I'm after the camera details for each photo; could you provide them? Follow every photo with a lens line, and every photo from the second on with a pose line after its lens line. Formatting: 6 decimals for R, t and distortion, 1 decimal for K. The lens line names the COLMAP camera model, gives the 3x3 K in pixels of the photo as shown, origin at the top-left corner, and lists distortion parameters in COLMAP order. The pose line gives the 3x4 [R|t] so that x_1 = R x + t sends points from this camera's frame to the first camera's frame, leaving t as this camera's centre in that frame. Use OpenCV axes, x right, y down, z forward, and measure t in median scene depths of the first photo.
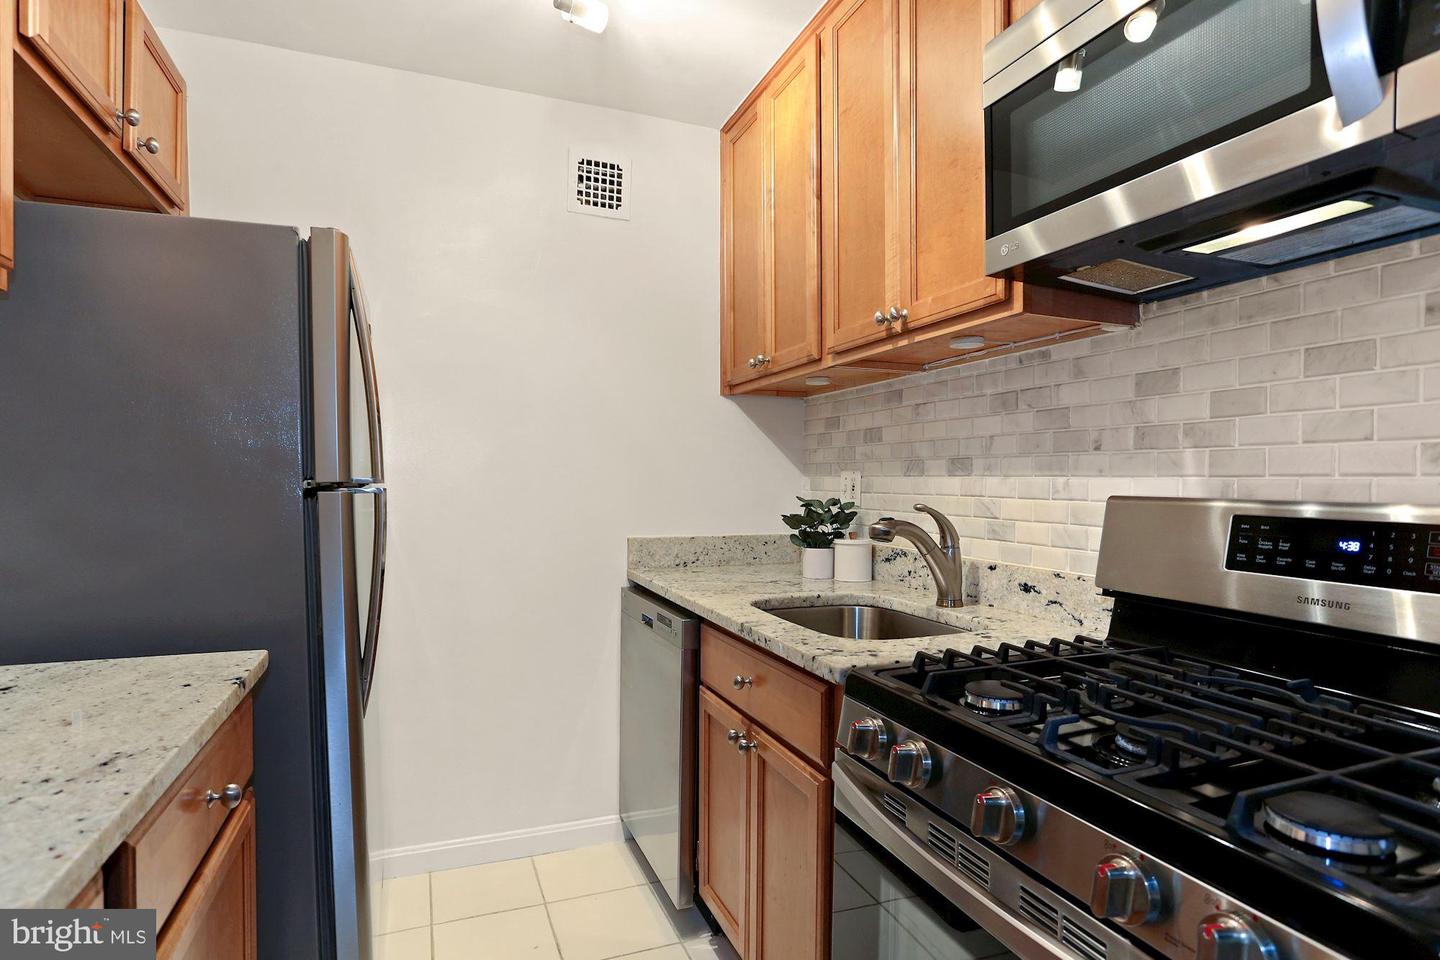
lens RADIAL K [[720.4, 0, 716.0], [0, 720.4, 472.1], [0, 0, 1]] dist [-0.053000, 0.028863]
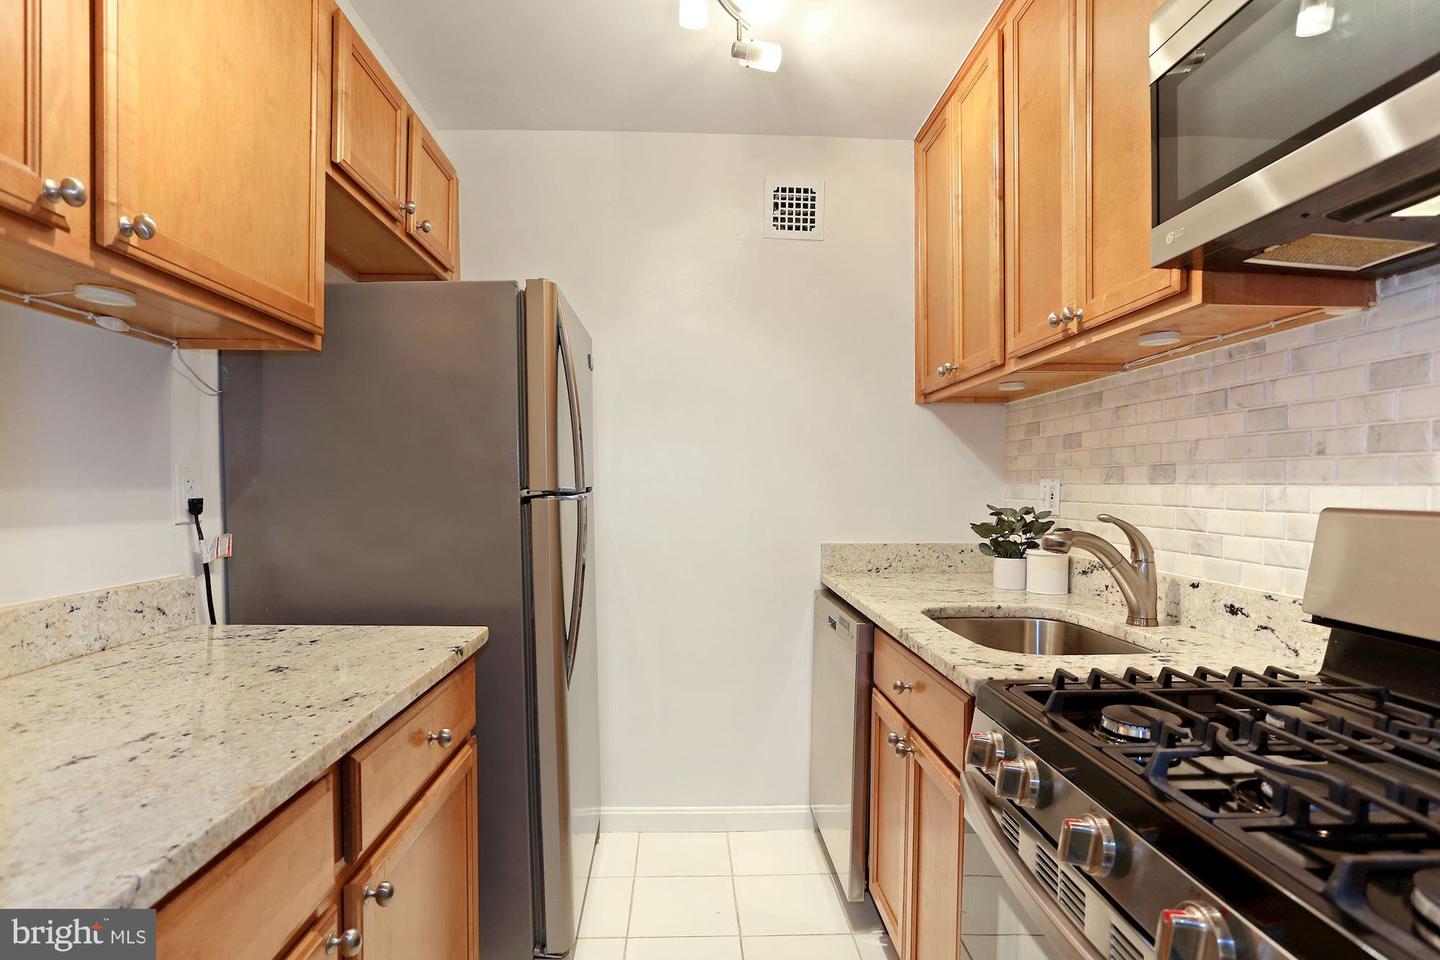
lens RADIAL K [[695.3, 0, 727.0], [0, 695.3, 481.3], [0, 0, 1]] dist [-0.047813, 0.025465]
pose [[0.948412, -0.003001, -0.317027, 0.098568], [0.004104, 0.999988, 0.002811, -0.003114], [0.317015, -0.003967, 0.948412, -0.007917]]
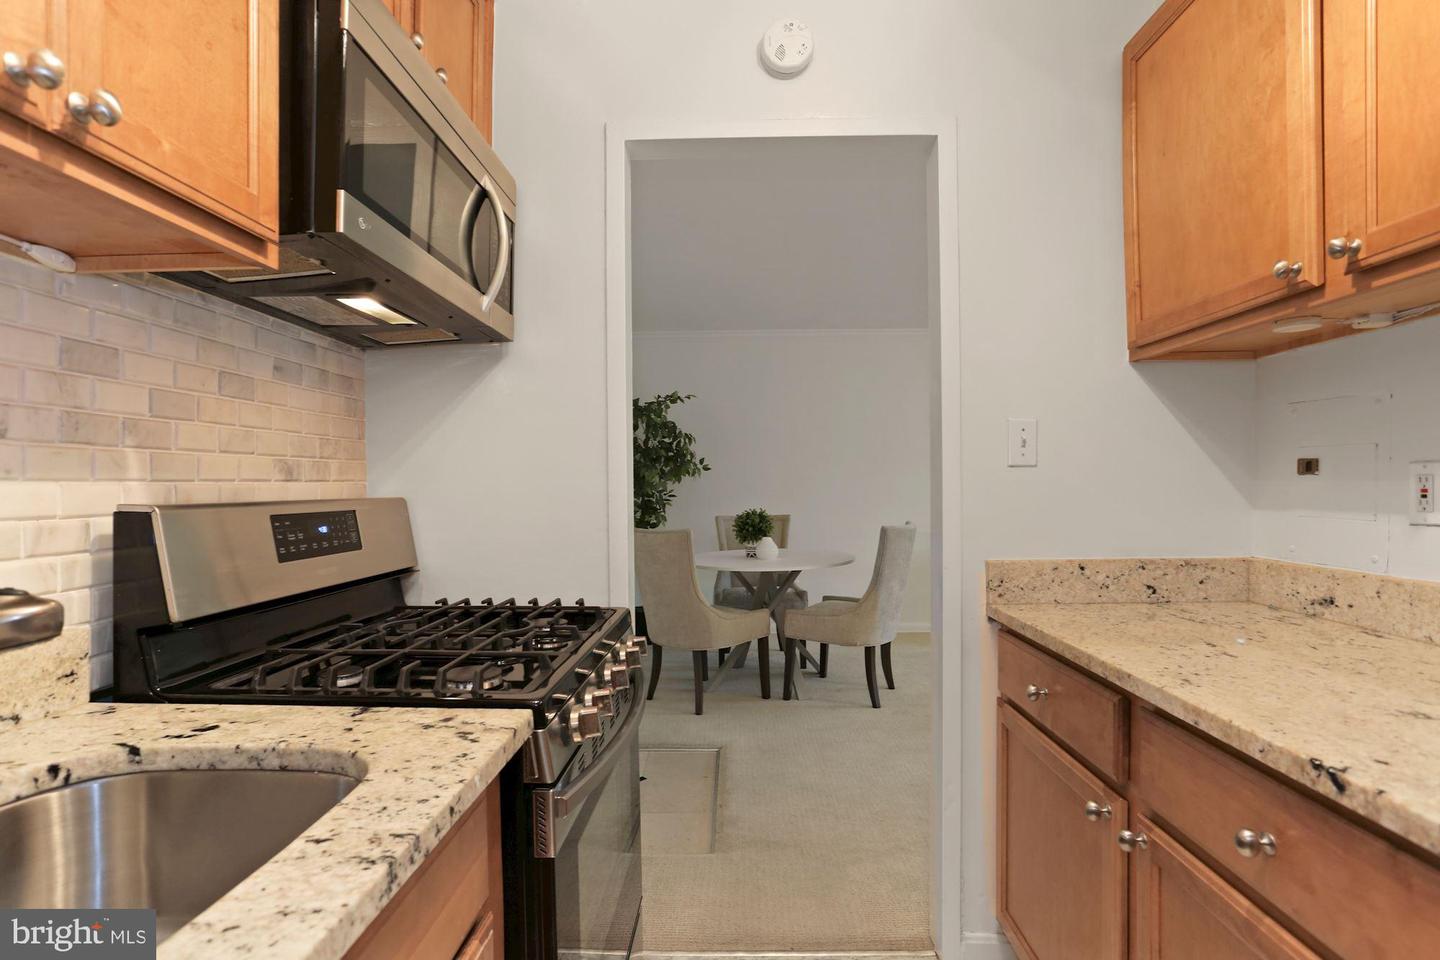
lens RADIAL K [[720.9, 0, 720.0], [0, 720.9, 480.0], [0, 0, 1]] dist [-0.048591, 0.026888]
pose [[-0.919132, 0.002570, 0.393941, -0.244052], [-0.002745, 0.999913, -0.012928, 0.010534], [-0.393940, -0.012964, -0.919045, 1.123866]]
